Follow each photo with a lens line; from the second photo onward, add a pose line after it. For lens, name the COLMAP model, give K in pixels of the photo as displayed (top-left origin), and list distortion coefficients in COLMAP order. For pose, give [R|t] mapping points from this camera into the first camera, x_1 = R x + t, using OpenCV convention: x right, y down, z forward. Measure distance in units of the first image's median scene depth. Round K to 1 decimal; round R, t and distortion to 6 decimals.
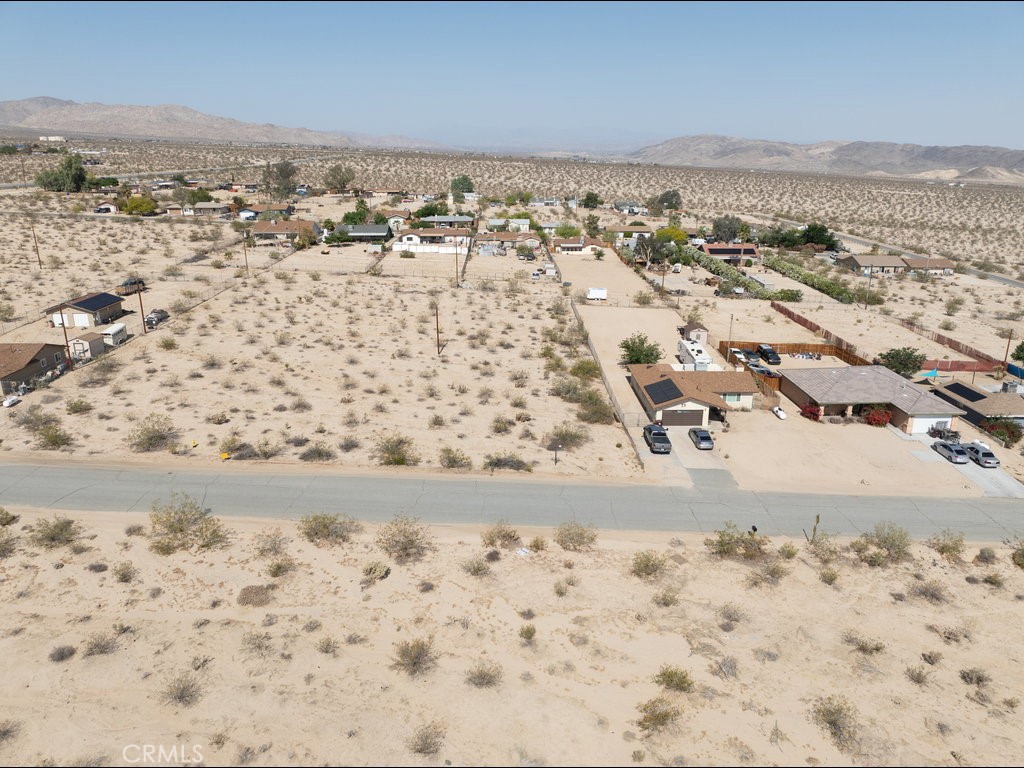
lens RADIAL K [[721.6, 0, 512.4], [0, 721.6, 383.7], [0, 0, 1]] dist [-0.045008, 0.013967]
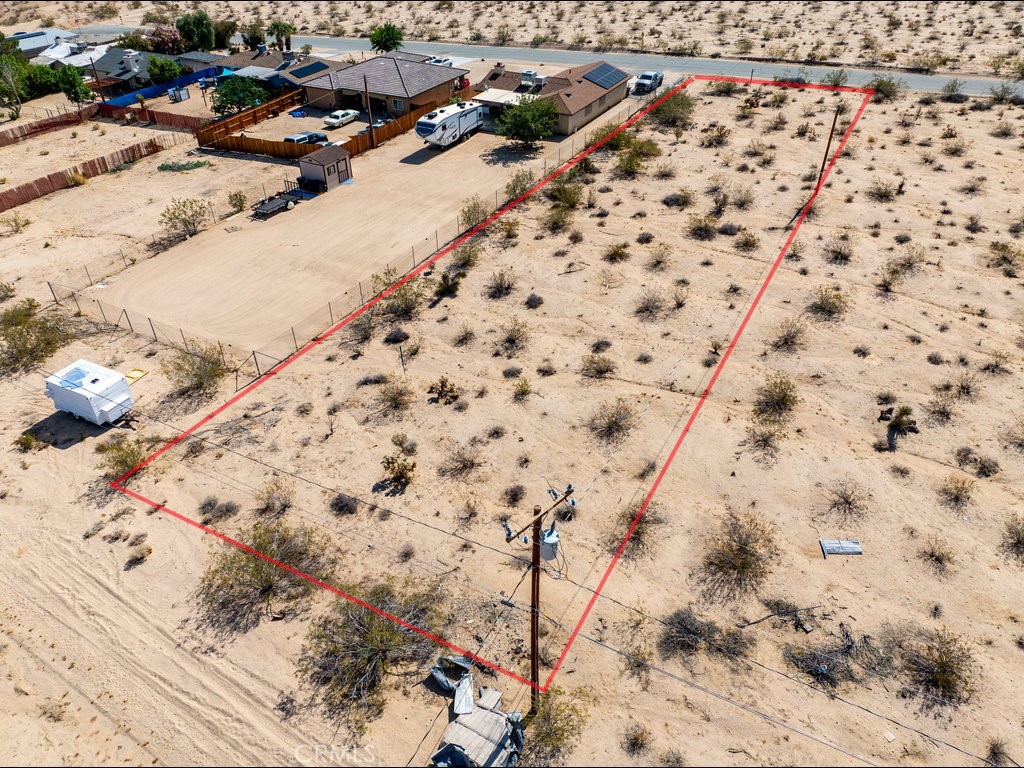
lens RADIAL K [[721.6, 0, 510.9], [0, 721.6, 390.0], [0, 0, 1]] dist [-0.045008, 0.013967]
pose [[-0.865634, -0.301018, 0.400082, -0.166196], [0.160326, 0.590352, 0.791063, -0.435458], [-0.474313, 0.748914, -0.462768, 1.492216]]
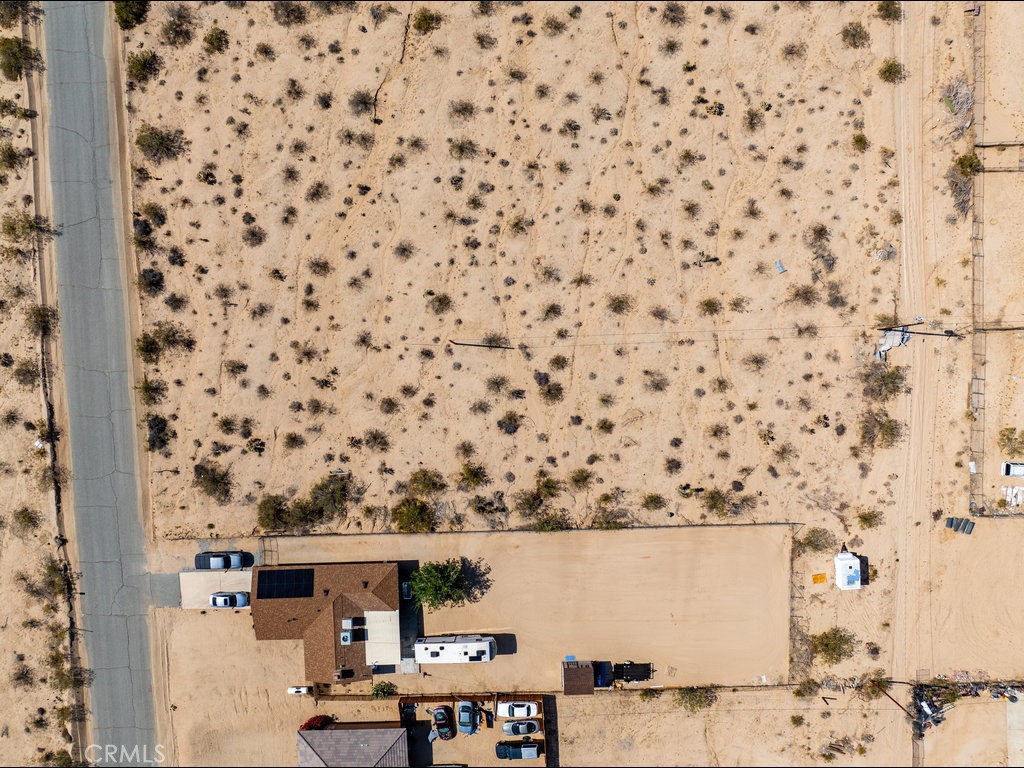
lens RADIAL K [[721.6, 0, 507.9], [0, 721.6, 382.6], [0, 0, 1]] dist [-0.045008, 0.013967]
pose [[0.015053, 0.999846, 0.009053, -0.064547], [-0.301914, -0.004086, 0.953326, -0.846717], [0.953216, -0.017084, 0.301806, 0.805461]]
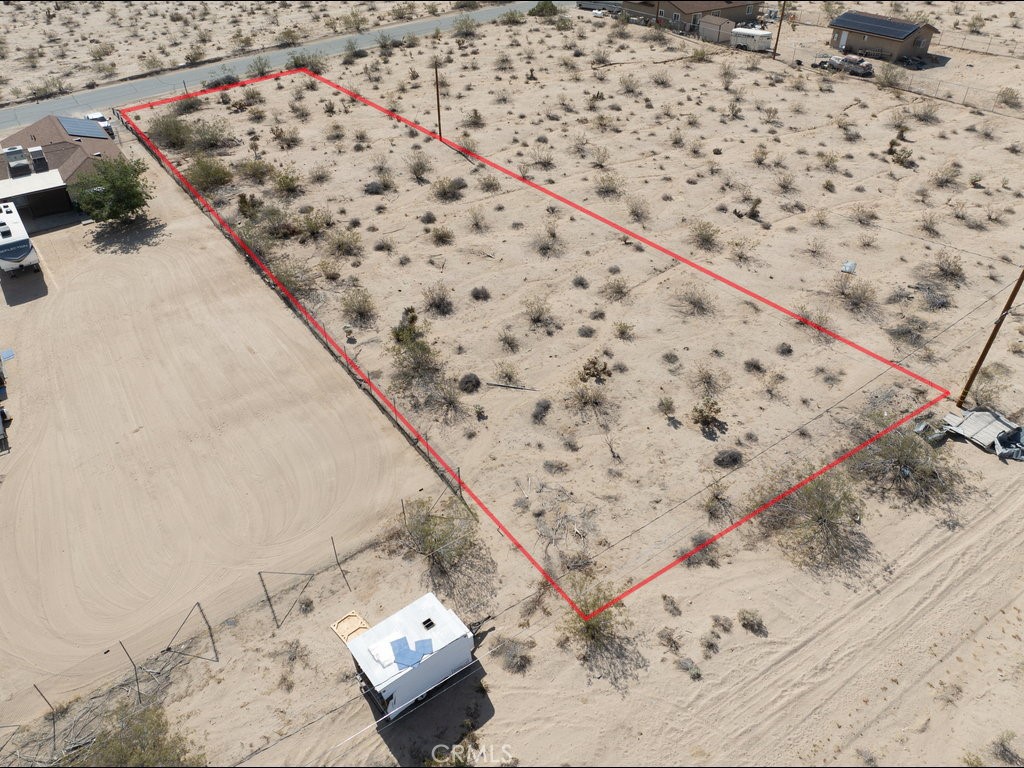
lens RADIAL K [[721.6, 0, 514.7], [0, 721.6, 387.5], [0, 0, 1]] dist [-0.045008, 0.013967]
pose [[-0.822546, 0.347251, -0.450371, 0.217807], [-0.173195, 0.601356, 0.779984, -0.430536], [0.541684, 0.719575, -0.434501, 1.486005]]
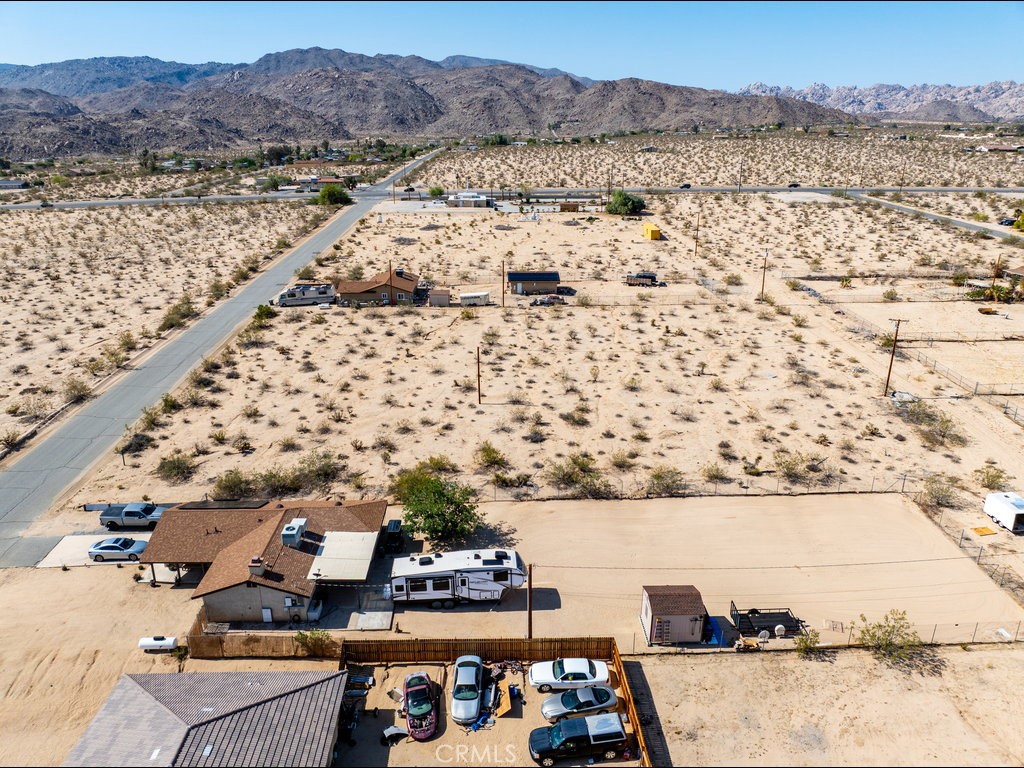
lens RADIAL K [[721.6, 0, 512.8], [0, 721.6, 382.3], [0, 0, 1]] dist [-0.045008, 0.013967]
pose [[0.020323, 0.312135, -0.949820, 0.686877], [-0.310007, 0.905161, 0.290826, -0.319091], [0.950517, 0.288540, 0.115159, 0.931697]]
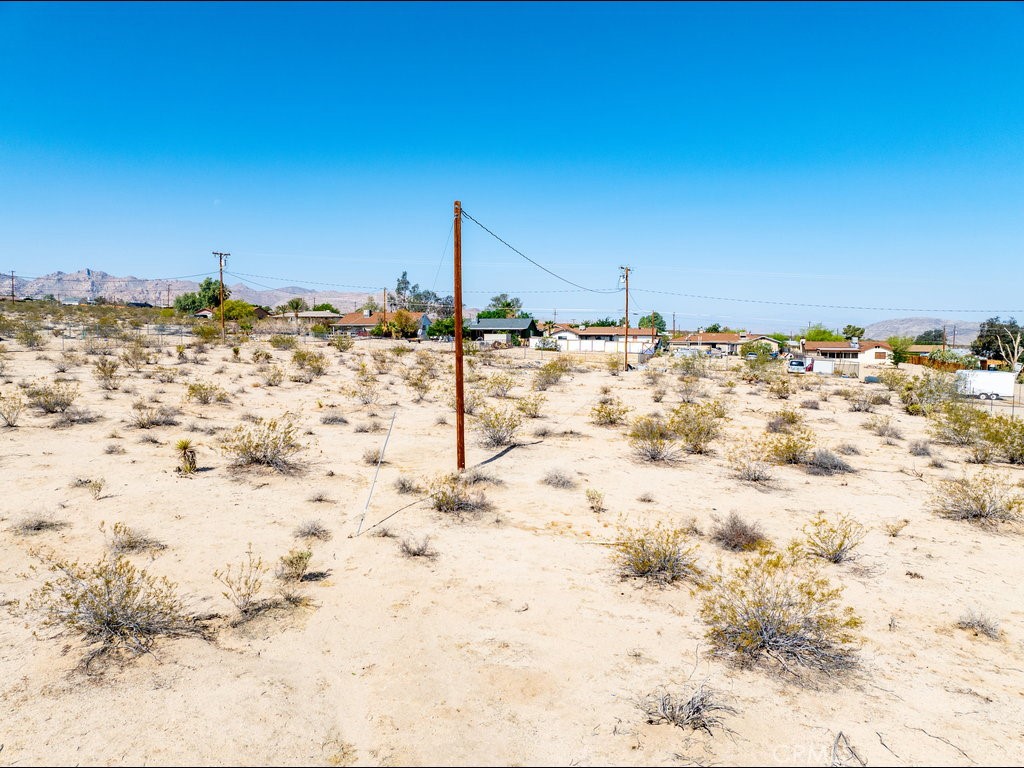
lens RADIAL K [[721.6, 0, 509.6], [0, 721.6, 385.3], [0, 0, 1]] dist [-0.045008, 0.013967]
pose [[0.964959, 0.018475, -0.261749, -0.042031], [-0.081472, 0.969314, -0.231934, -0.020570], [0.249432, 0.245132, 0.936853, 0.823260]]
